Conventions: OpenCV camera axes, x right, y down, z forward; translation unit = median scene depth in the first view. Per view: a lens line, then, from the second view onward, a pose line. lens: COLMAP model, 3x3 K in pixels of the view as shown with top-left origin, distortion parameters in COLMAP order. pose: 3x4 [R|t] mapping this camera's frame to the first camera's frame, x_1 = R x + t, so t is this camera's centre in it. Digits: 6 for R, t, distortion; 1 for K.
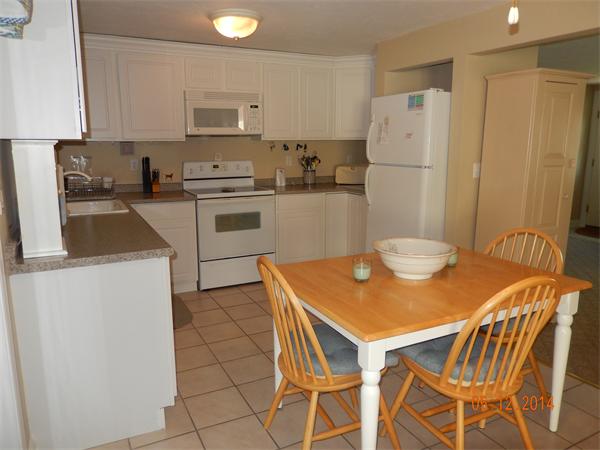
lens RADIAL K [[441.9, 0, 300.0], [0, 441.9, 225.0], [0, 0, 1]] dist [-0.027558, 0.000629]
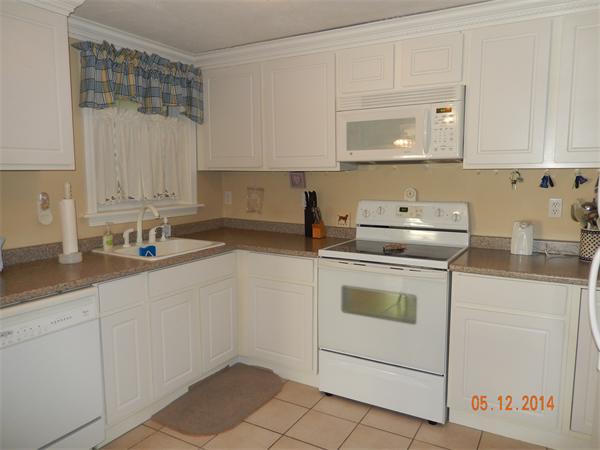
lens RADIAL K [[441.9, 0, 300.0], [0, 441.9, 225.0], [0, 0, 1]] dist [-0.027558, 0.000629]
pose [[0.527528, 0.100654, -0.843553, 0.293242], [-0.149989, 0.988393, 0.024139, -0.109429], [0.836192, 0.113790, 0.536502, 0.563632]]
